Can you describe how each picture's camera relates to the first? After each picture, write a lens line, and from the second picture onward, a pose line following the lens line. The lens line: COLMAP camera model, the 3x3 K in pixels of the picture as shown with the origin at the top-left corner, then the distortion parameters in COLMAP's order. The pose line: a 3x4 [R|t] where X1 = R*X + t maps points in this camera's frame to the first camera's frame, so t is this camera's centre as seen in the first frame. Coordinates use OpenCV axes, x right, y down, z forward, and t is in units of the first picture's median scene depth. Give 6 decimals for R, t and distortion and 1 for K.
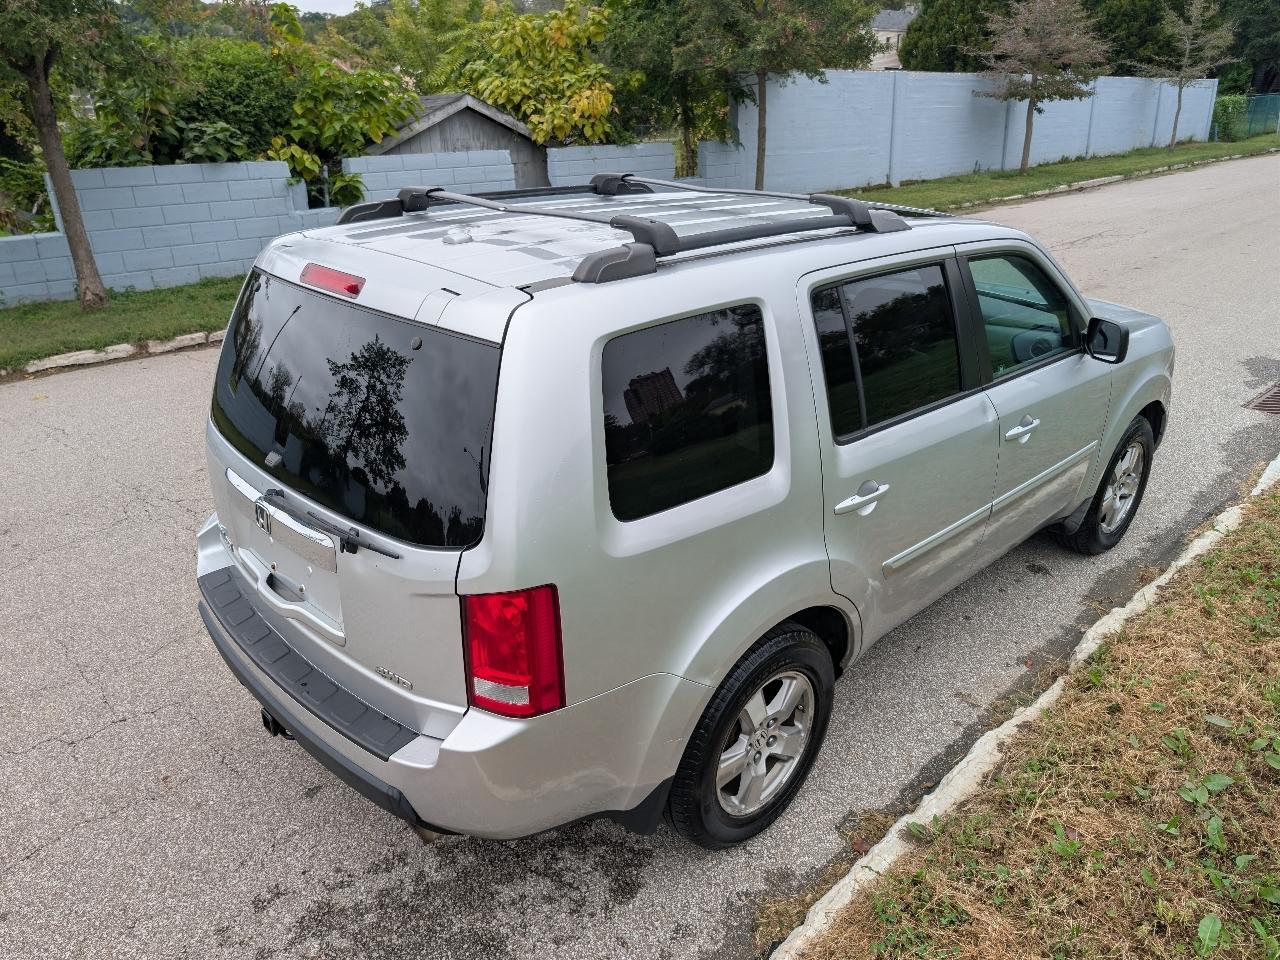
lens RADIAL K [[925.6, 0, 636.7], [0, 925.6, 482.8], [0, 0, 1]] dist [0.027196, -0.025228]
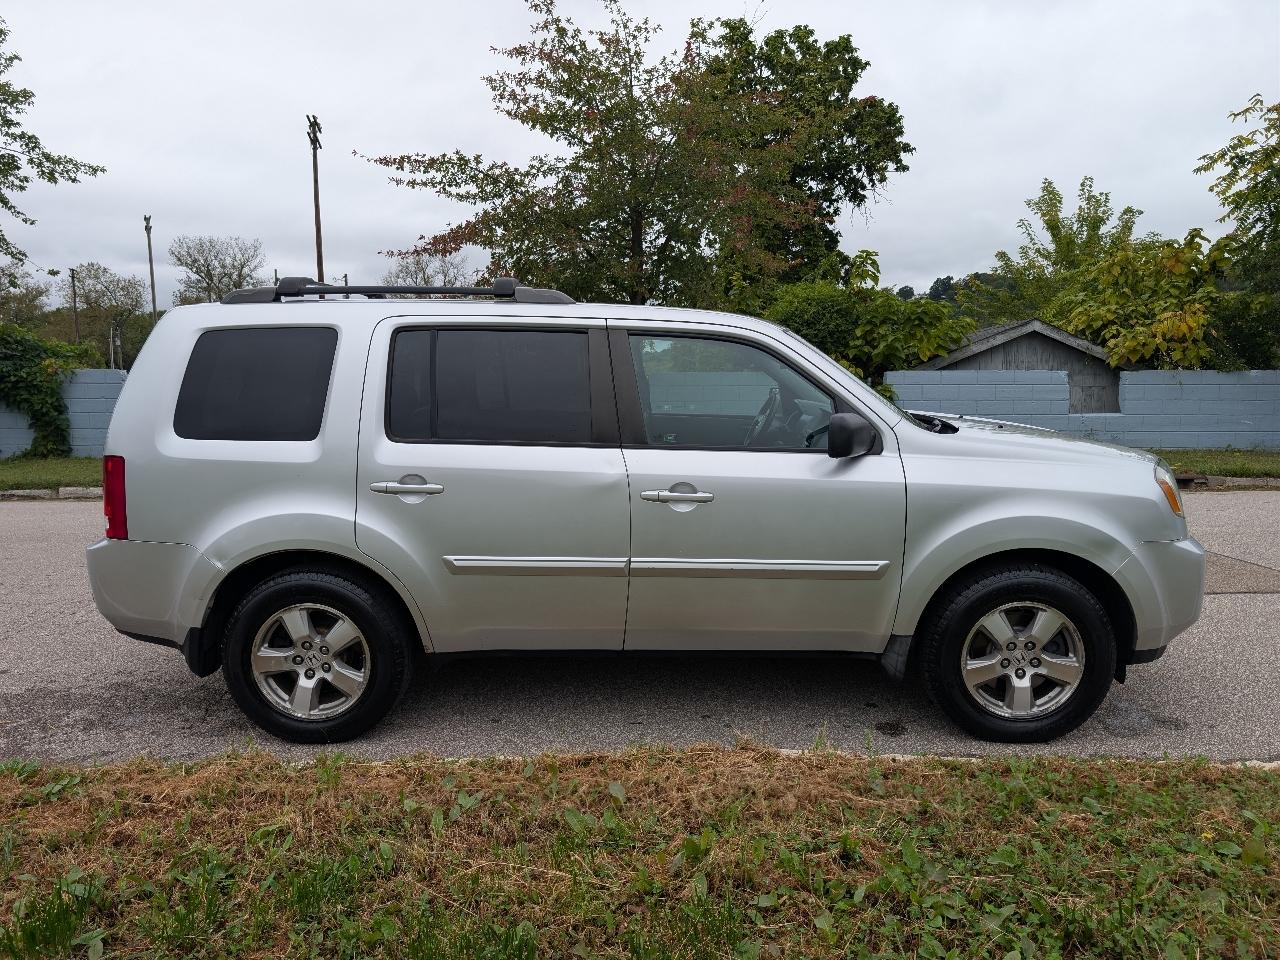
lens RADIAL K [[925.6, 0, 643.3], [0, 925.6, 482.2], [0, 0, 1]] dist [0.027196, -0.025228]
pose [[0.703848, 0.096104, -0.703820, 0.922446], [-0.275378, 0.950240, -0.145638, 0.070583], [0.654801, 0.296324, 0.695289, 0.221459]]
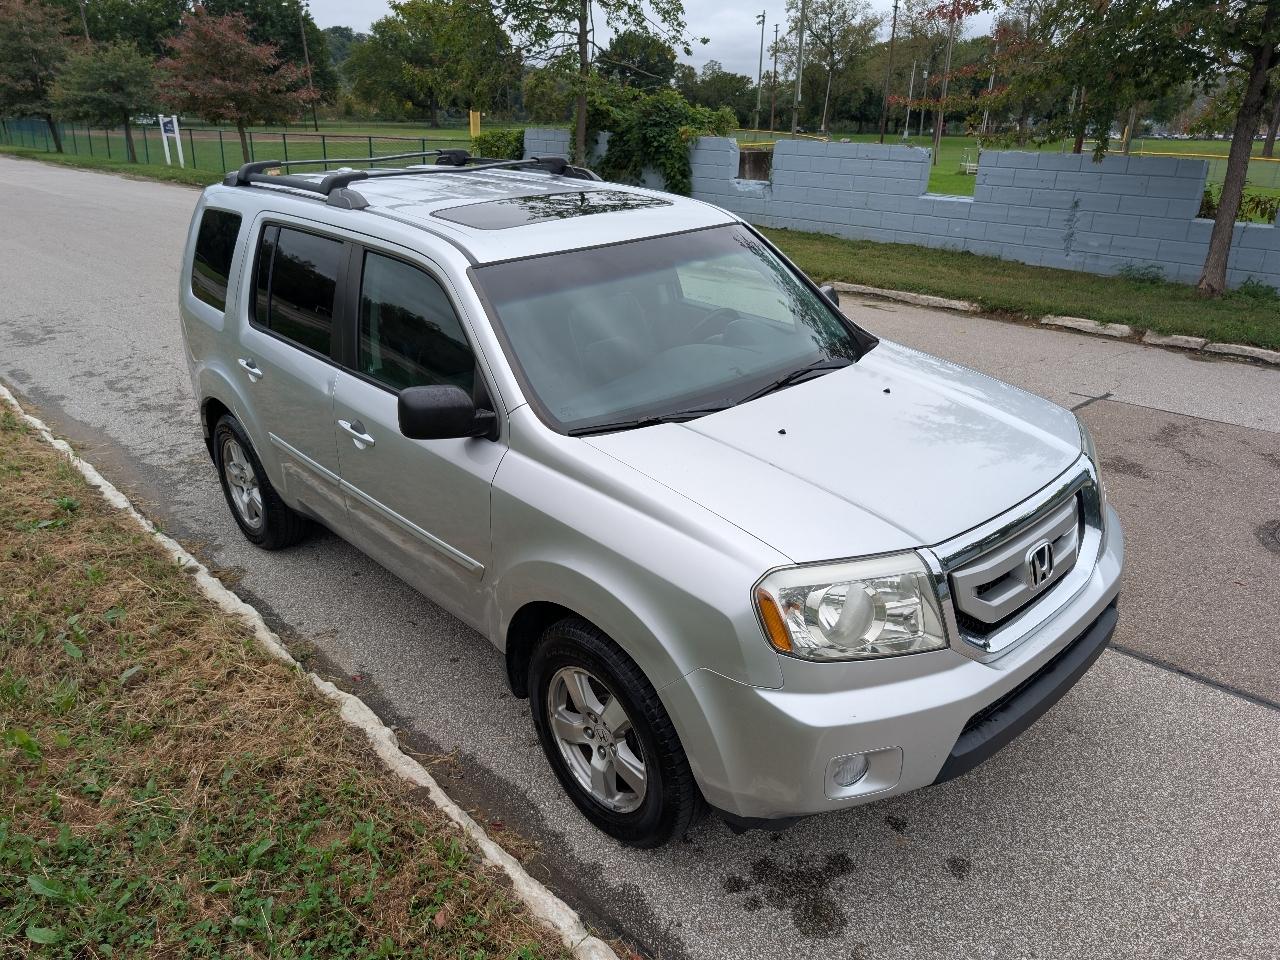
lens RADIAL K [[925.6, 0, 649.3], [0, 925.6, 489.0], [0, 0, 1]] dist [0.027196, -0.025228]
pose [[-0.024615, 0.399083, -0.916584, 1.124069], [-0.381459, 0.843741, 0.377611, -0.420656], [0.924058, 0.358935, 0.131466, 0.988243]]
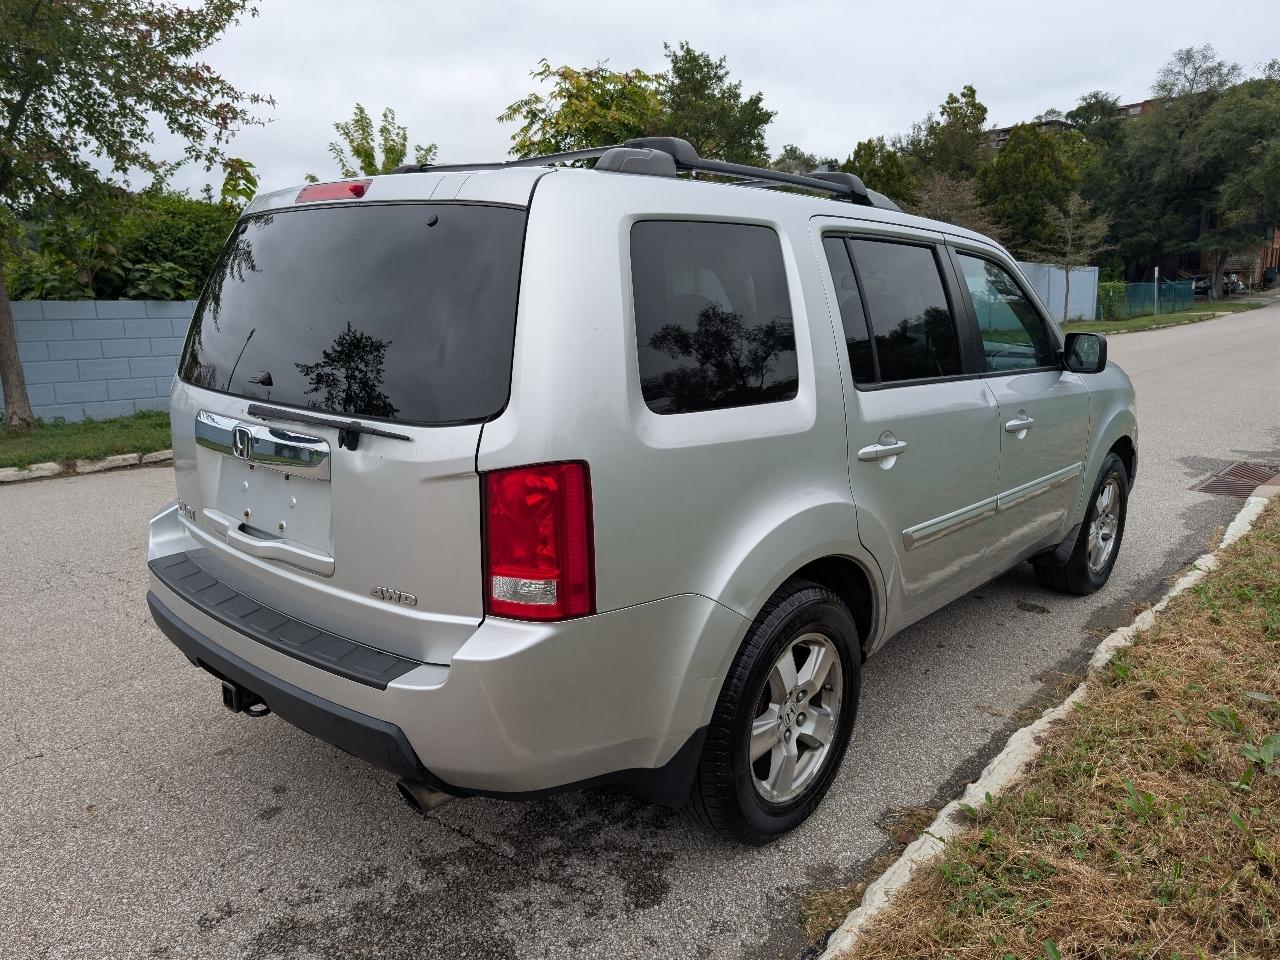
lens RADIAL K [[925.6, 0, 641.8], [0, 925.6, 488.3], [0, 0, 1]] dist [0.027196, -0.025228]
pose [[0.996851, -0.009712, 0.078695, -0.053692], [0.024174, 0.982446, -0.184976, 0.153241], [-0.075517, 0.186296, 0.979587, 0.061089]]
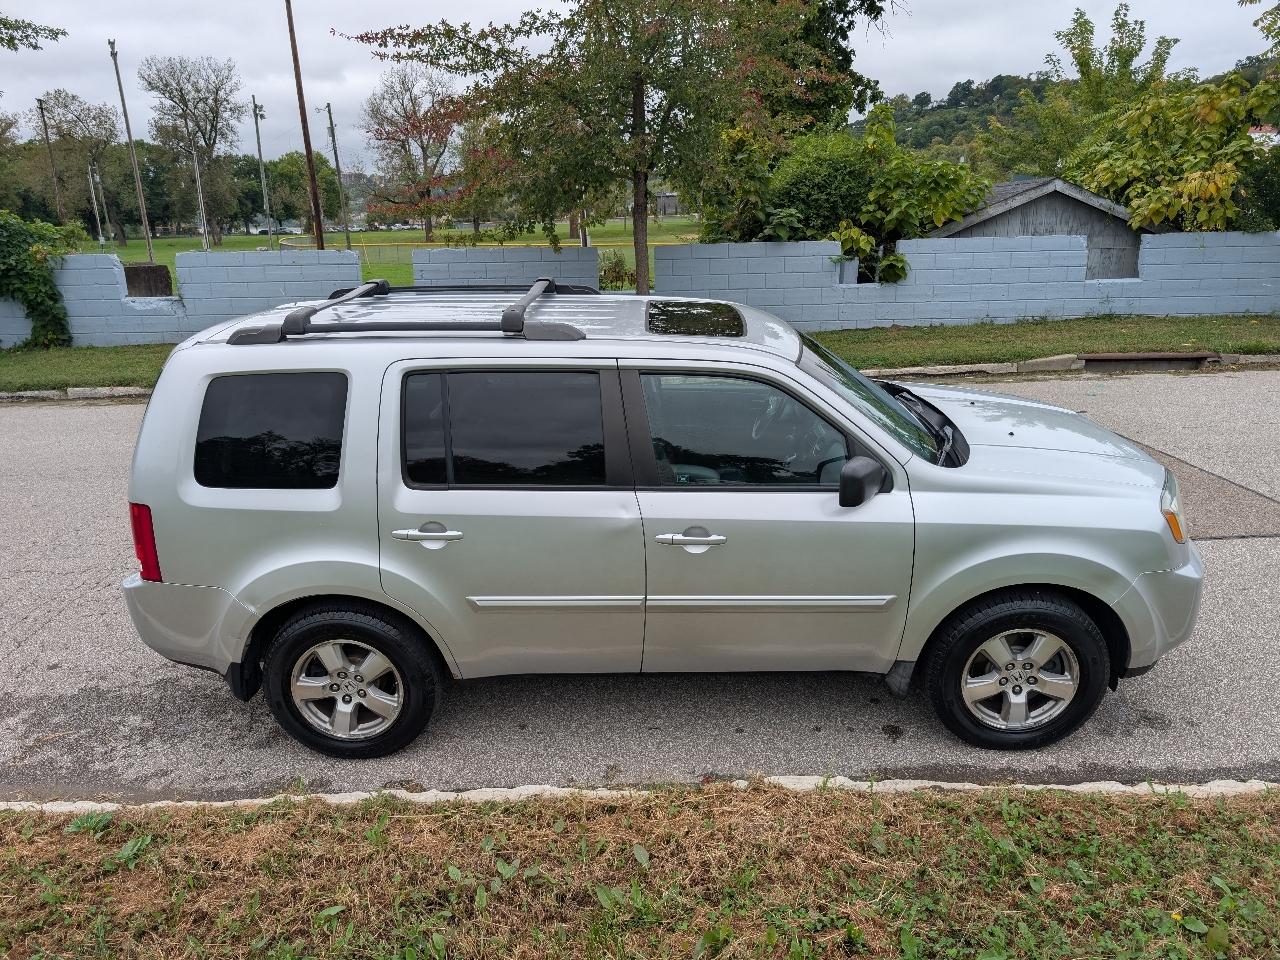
lens RADIAL K [[925.6, 0, 642.9], [0, 925.6, 484.6], [0, 0, 1]] dist [0.027196, -0.025228]
pose [[0.702570, 0.212125, -0.679263, 0.897149], [-0.256140, 0.965942, 0.036722, -0.119517], [0.663918, 0.148187, 0.732976, 0.159506]]
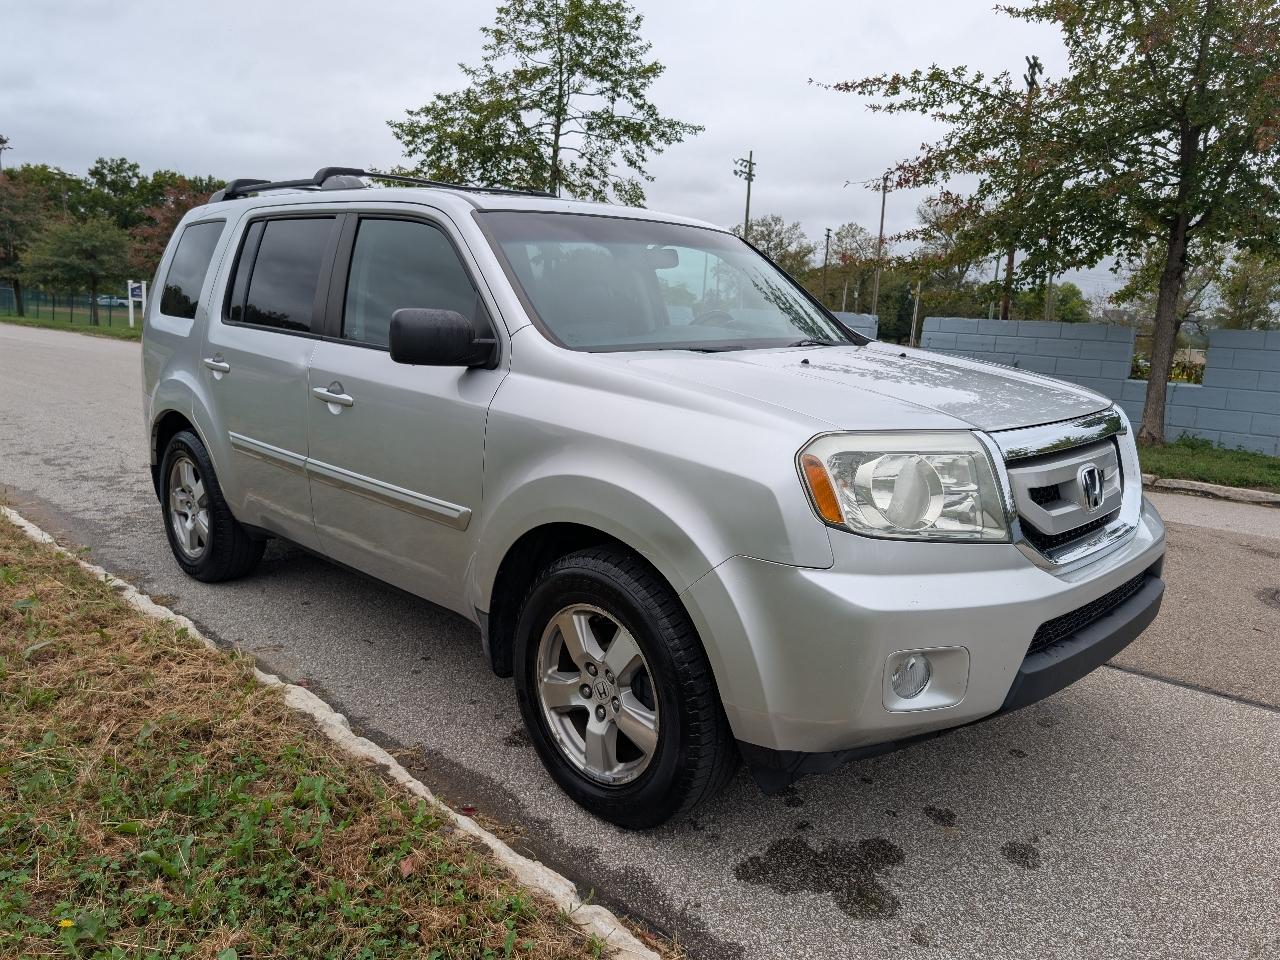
lens RADIAL K [[925.6, 0, 646.4], [0, 925.6, 477.0], [0, 0, 1]] dist [0.027196, -0.025228]
pose [[0.023859, 0.188696, -0.981746, 1.120684], [-0.422051, 0.892123, 0.161213, -0.222973], [0.906258, 0.410501, 0.100924, 1.021912]]
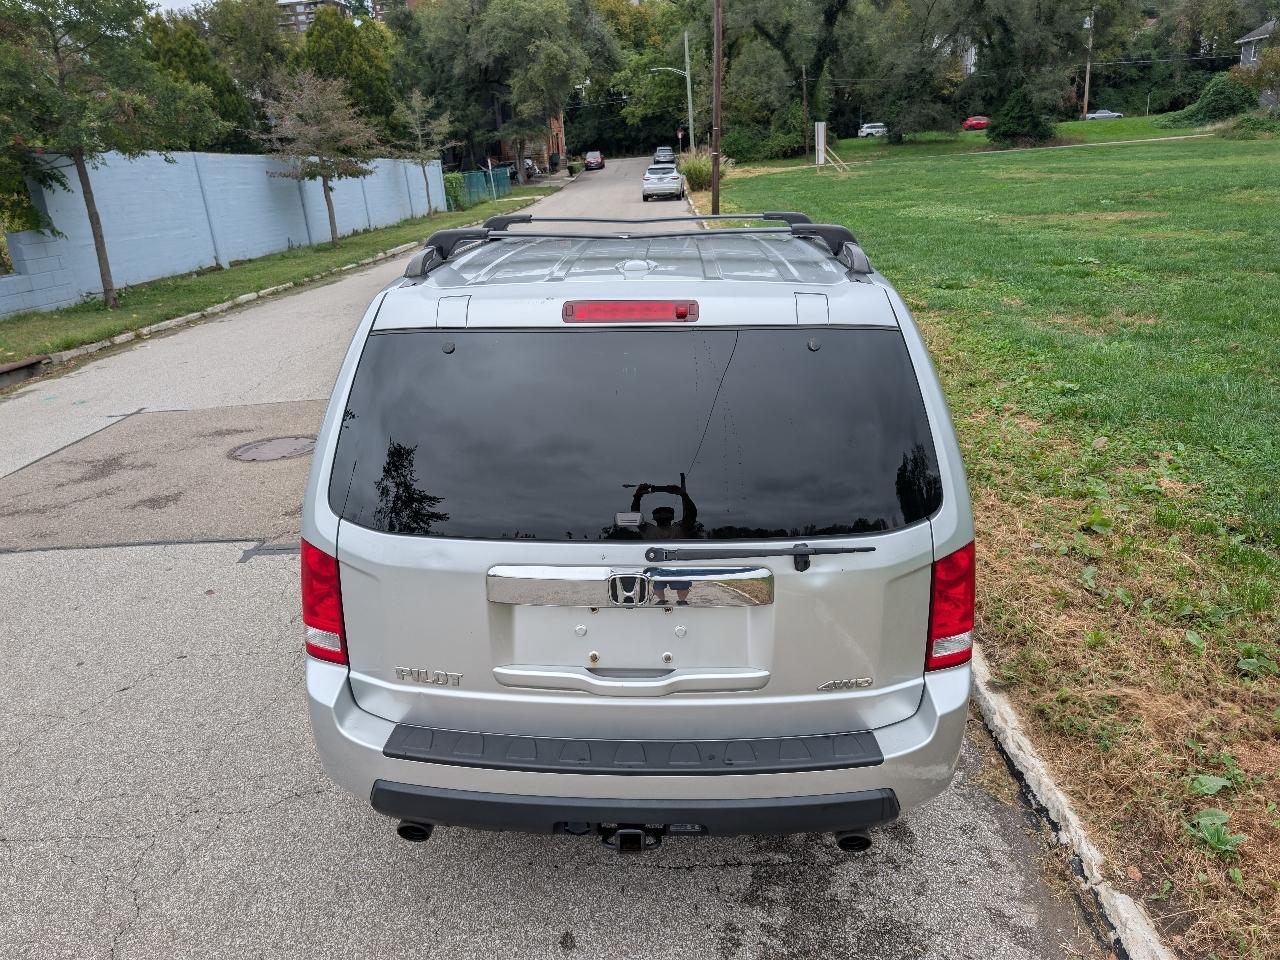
lens RADIAL K [[925.6, 0, 625.6], [0, 925.6, 477.4], [0, 0, 1]] dist [0.027196, -0.025228]
pose [[0.726405, -0.238644, 0.644504, -0.557507], [0.293769, 0.955606, 0.022738, -0.049301], [-0.621318, 0.172819, 0.764263, 0.198557]]
